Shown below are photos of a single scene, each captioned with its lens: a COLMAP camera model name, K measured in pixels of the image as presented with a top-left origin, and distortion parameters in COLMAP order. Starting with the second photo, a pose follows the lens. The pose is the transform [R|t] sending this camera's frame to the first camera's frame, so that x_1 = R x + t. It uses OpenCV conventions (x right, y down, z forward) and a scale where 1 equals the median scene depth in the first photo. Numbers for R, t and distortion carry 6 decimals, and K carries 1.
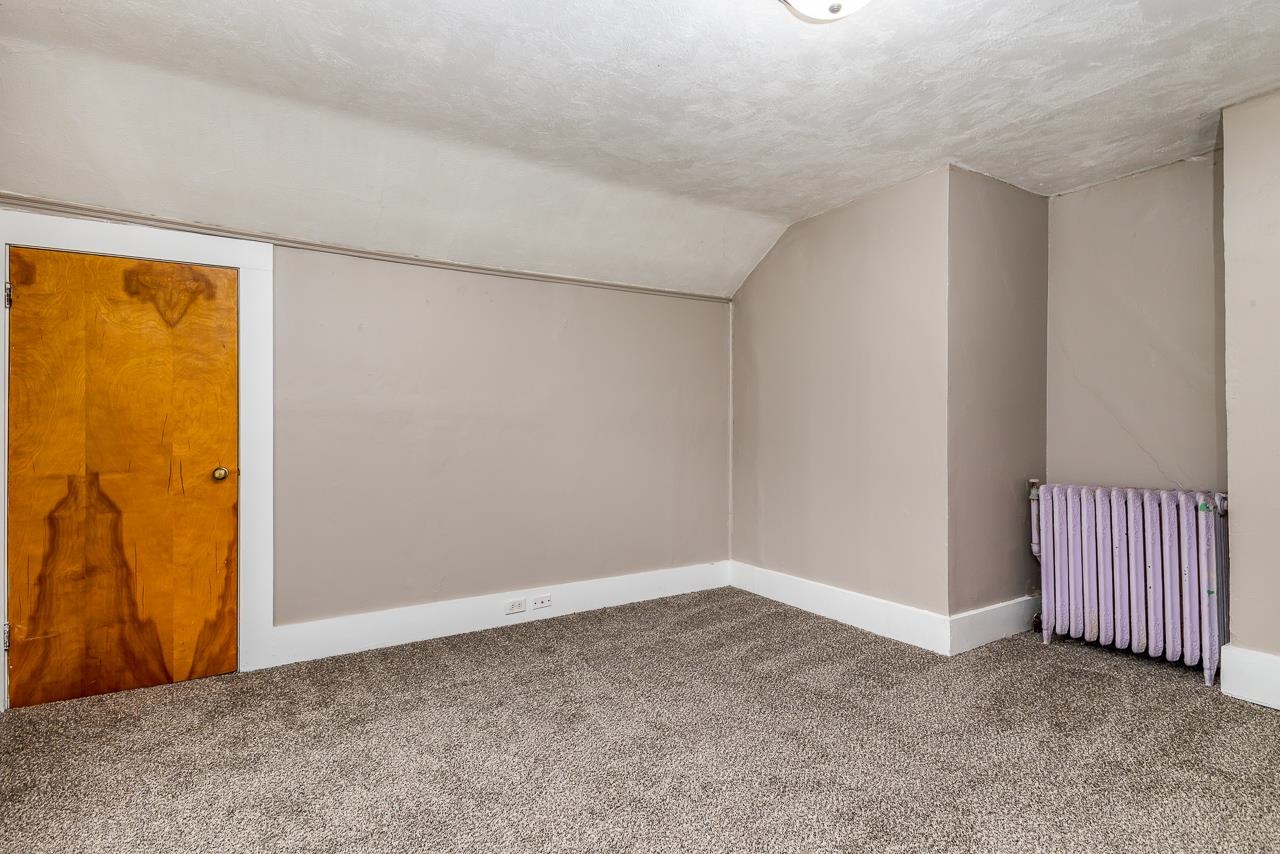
lens RADIAL K [[637.7, 0, 640.0], [0, 637.7, 427.0], [0, 0, 1]] dist [0.001102, 0.000340]
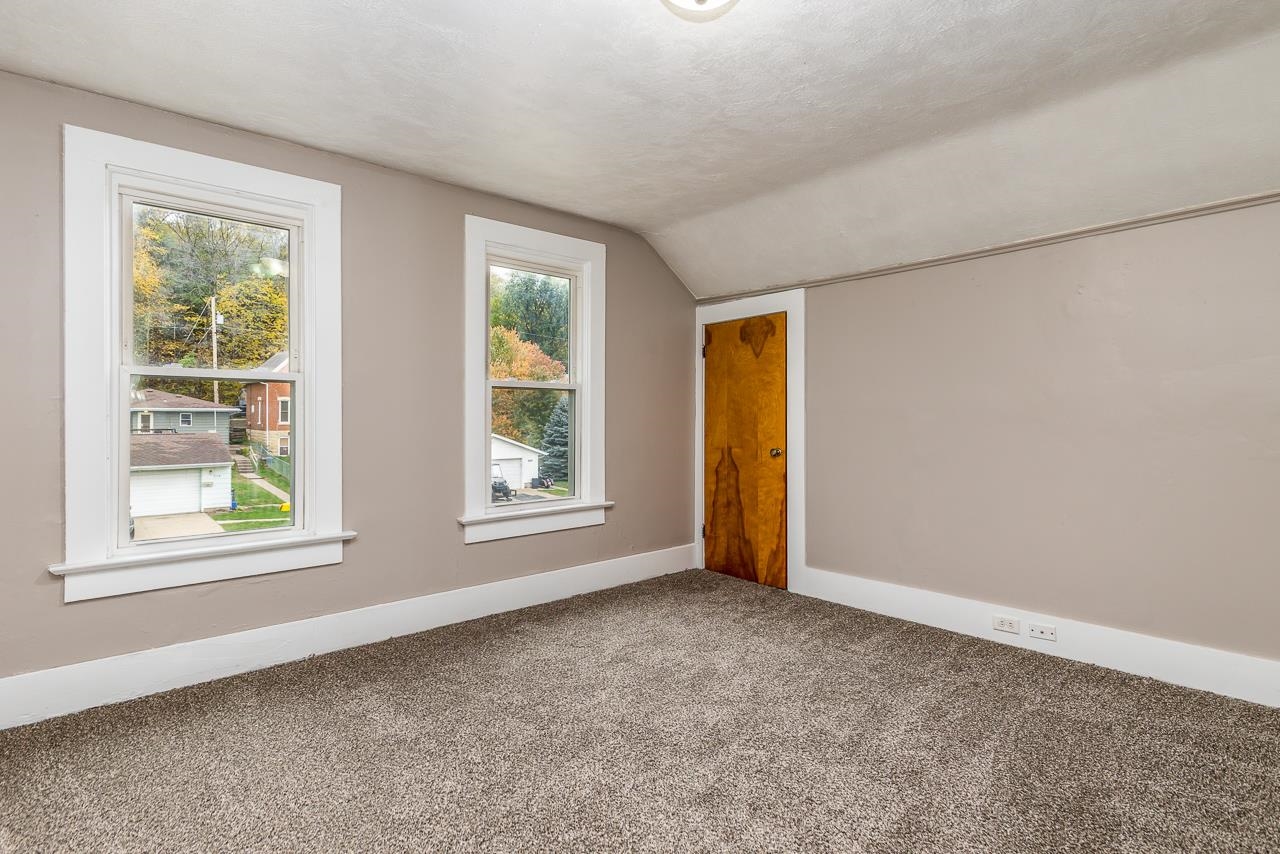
lens RADIAL K [[614.6, 0, 611.0], [0, 614.6, 418.6], [0, 0, 1]] dist [-0.019737, 0.000048]
pose [[0.136598, -0.002338, -0.990624, 0.720212], [-0.003363, 0.999990, -0.002824, 0.000241], [0.990621, 0.003717, 0.136589, 0.434689]]
